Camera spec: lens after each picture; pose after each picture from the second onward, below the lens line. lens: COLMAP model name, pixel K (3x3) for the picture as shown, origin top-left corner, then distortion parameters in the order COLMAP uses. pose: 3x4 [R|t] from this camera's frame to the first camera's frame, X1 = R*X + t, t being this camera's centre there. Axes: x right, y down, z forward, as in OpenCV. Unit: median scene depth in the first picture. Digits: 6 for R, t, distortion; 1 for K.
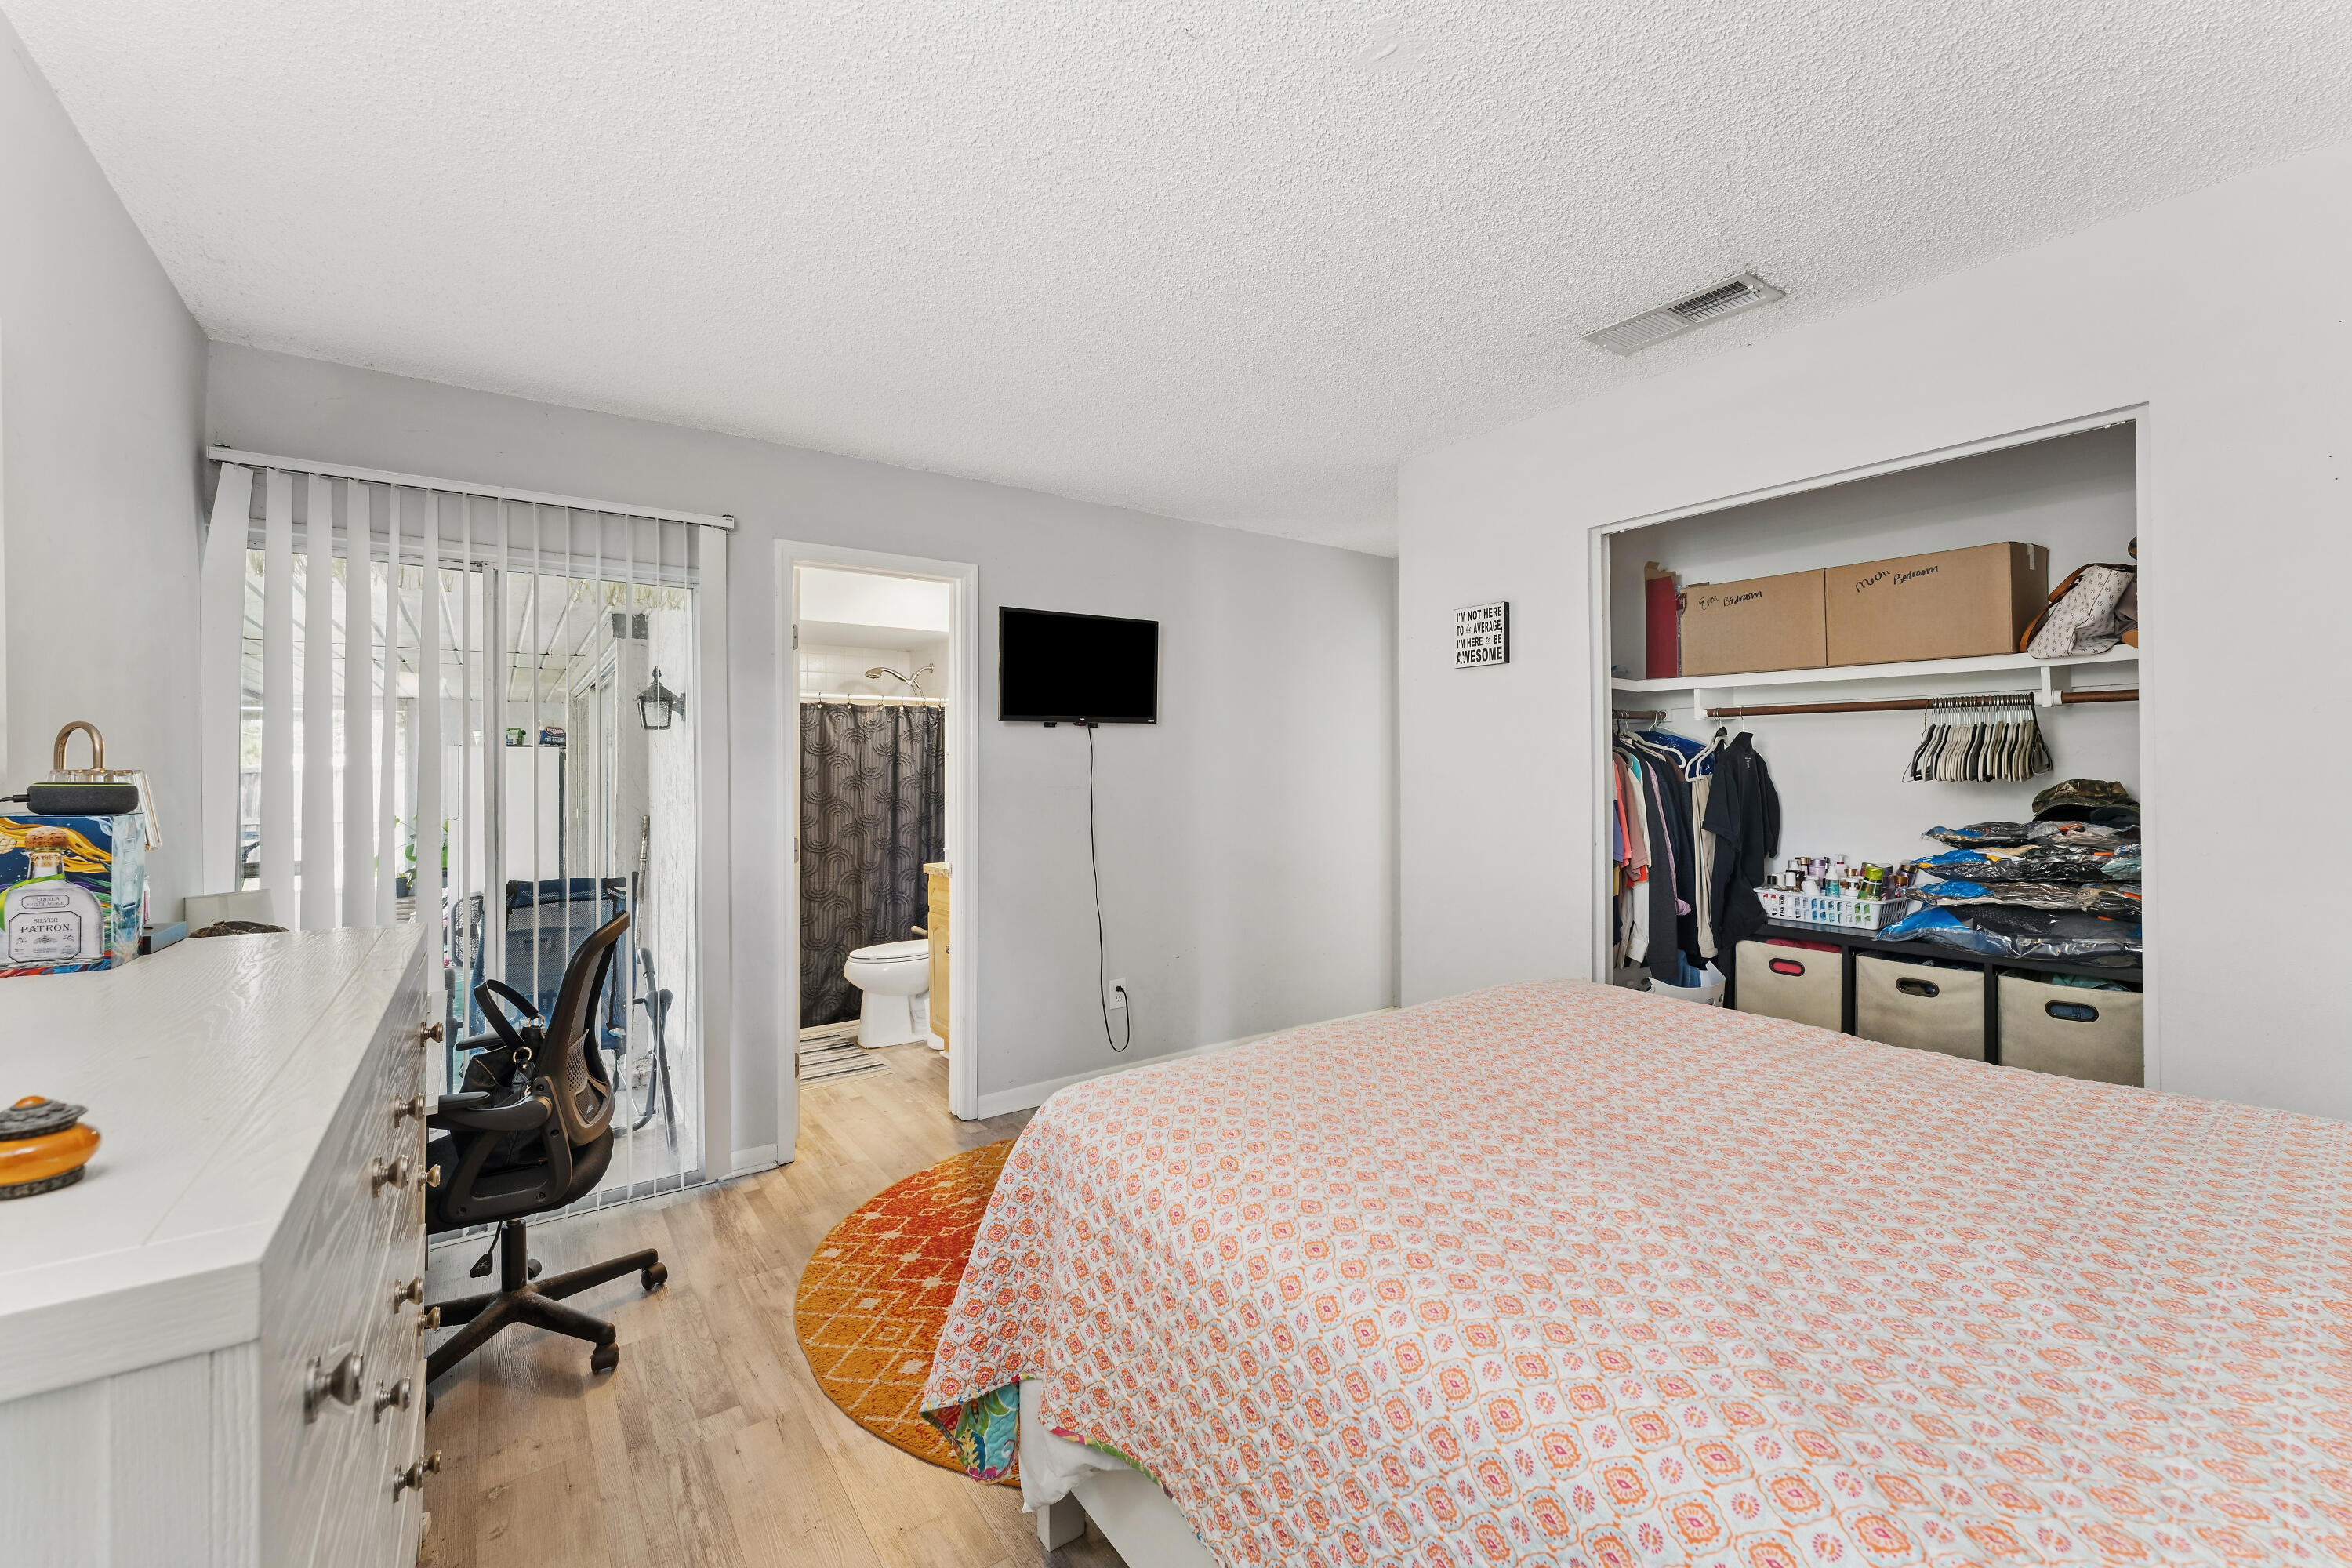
lens RADIAL K [[949.8, 0, 1175.0], [0, 949.8, 777.3], [0, 0, 1]] dist [0.000837, -0.000547]
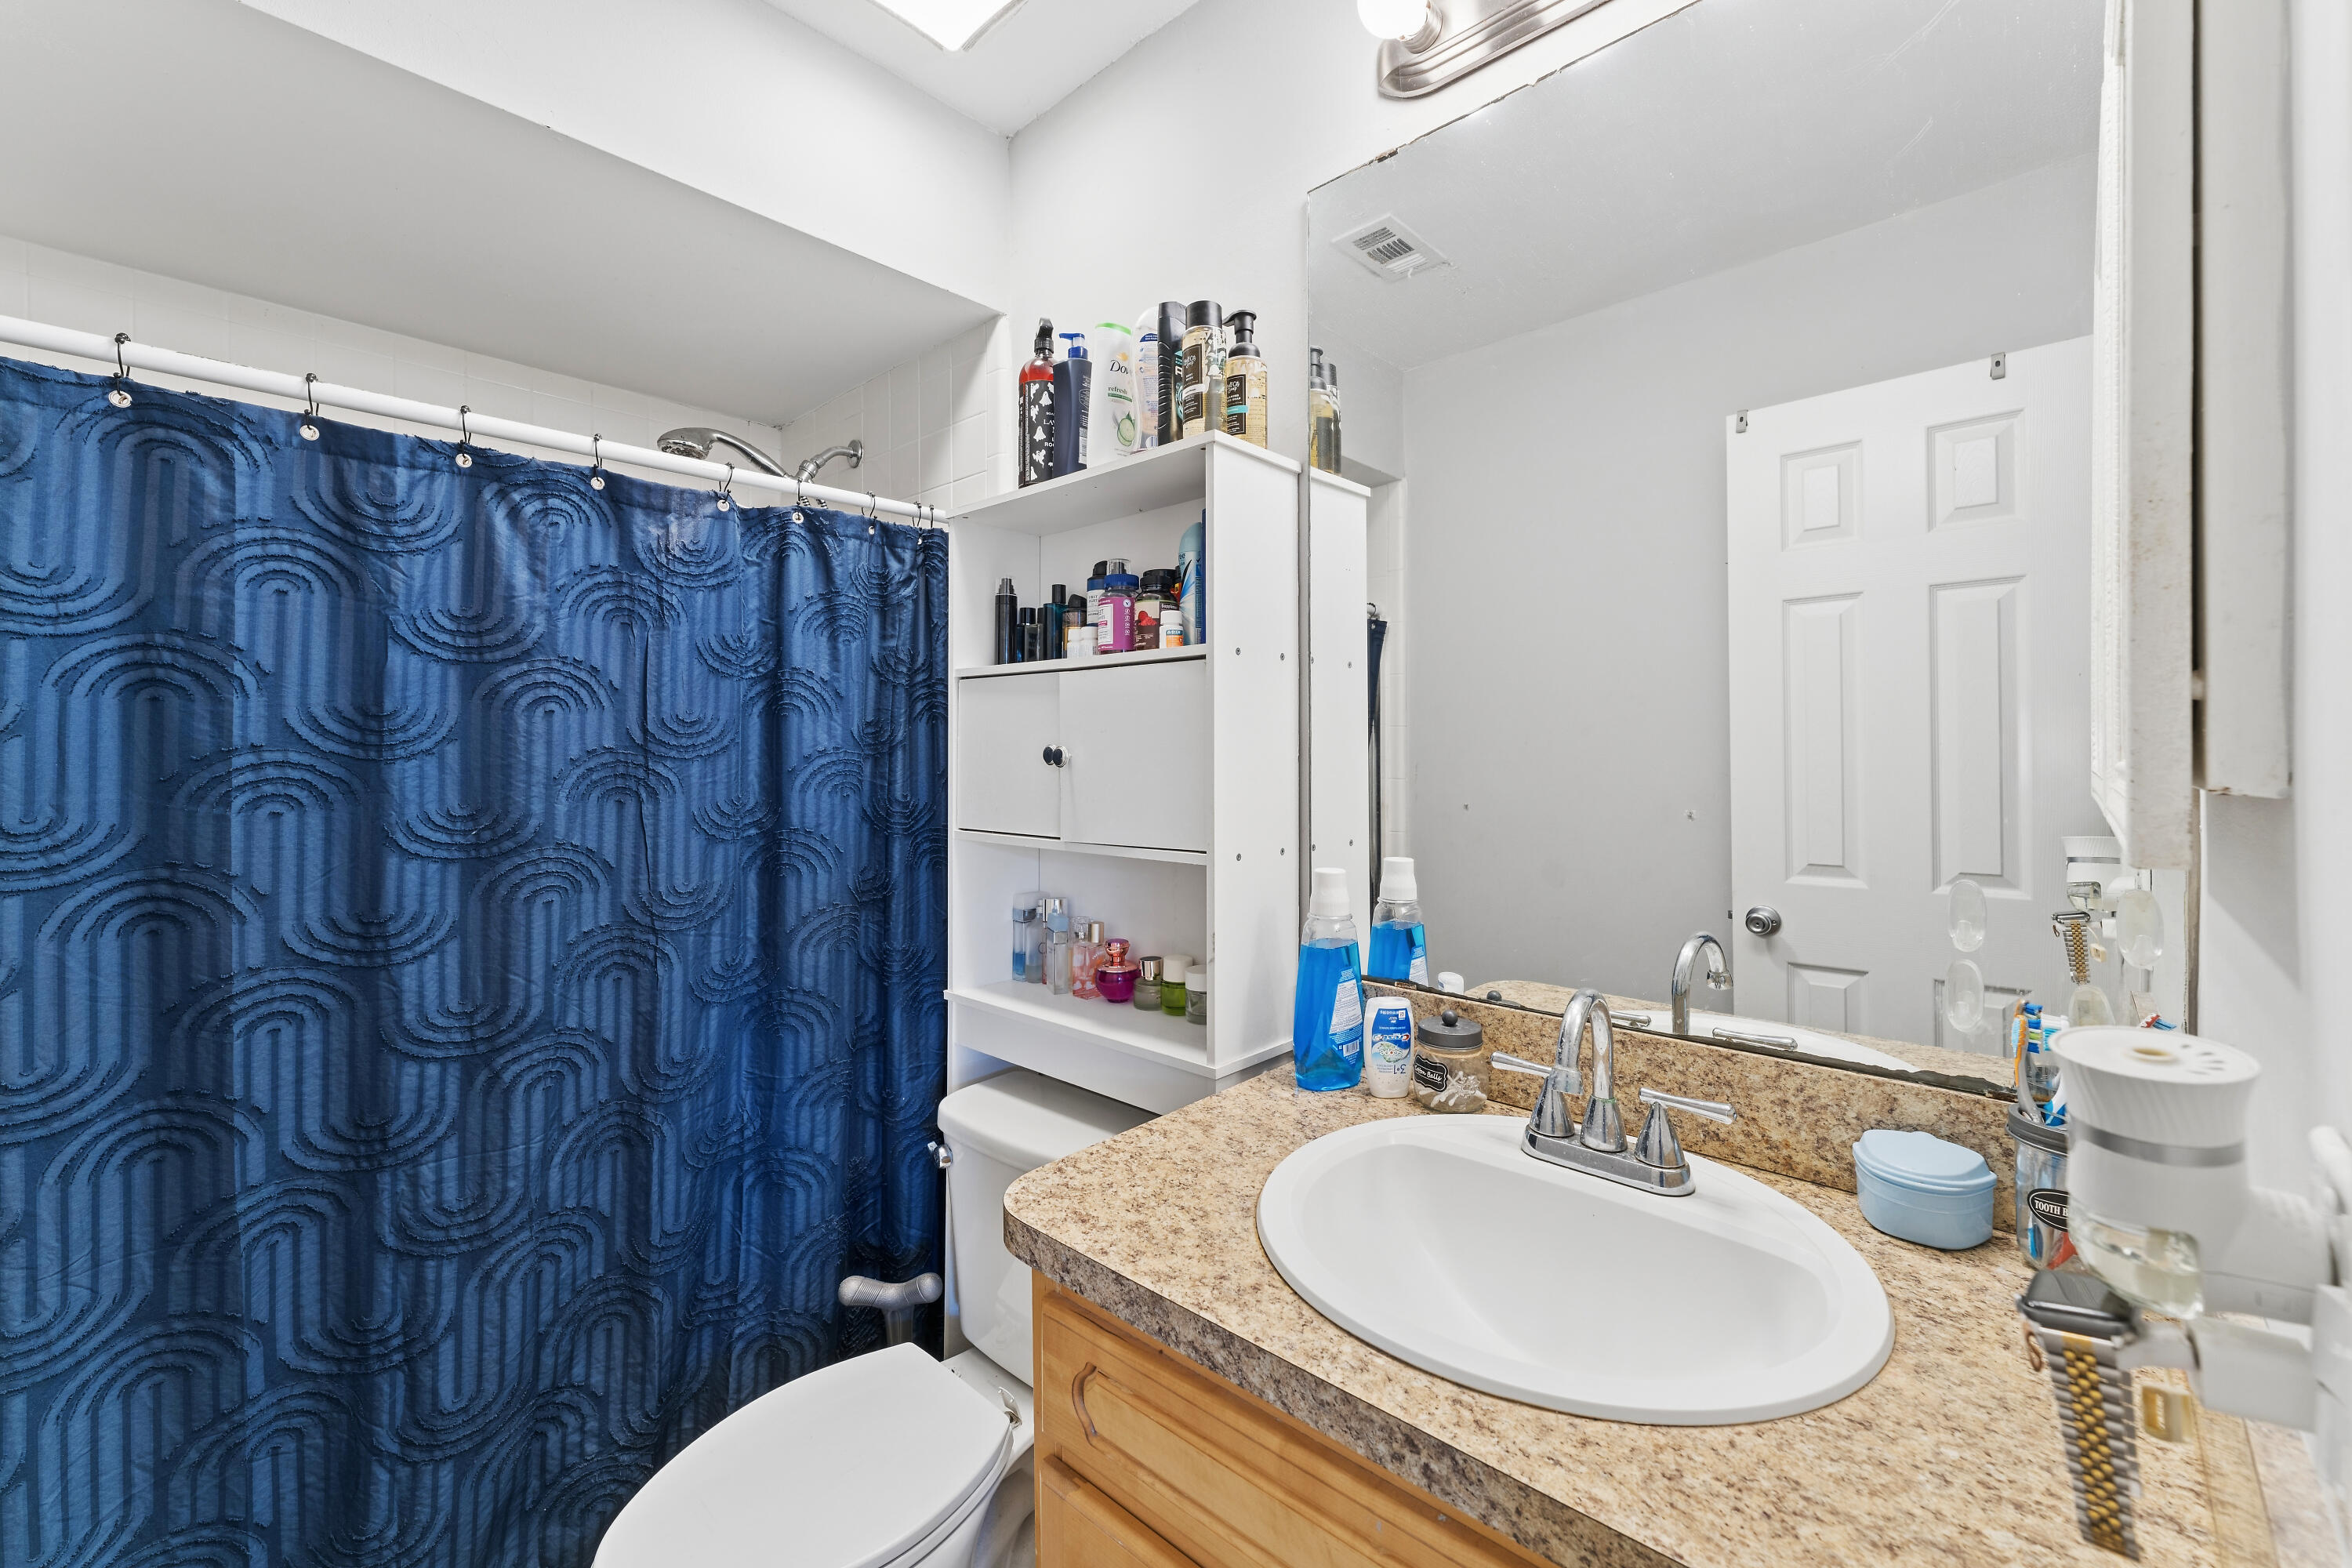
lens RADIAL K [[949.8, 0, 1180.5], [0, 949.8, 764.7], [0, 0, 1]] dist [0.000837, -0.000547]
pose [[0.977193, -0.000580, 0.212351, -0.236569], [0.000476, 1.000000, 0.000541, 0.003183], [-0.212351, -0.000427, 0.977193, 0.695672]]
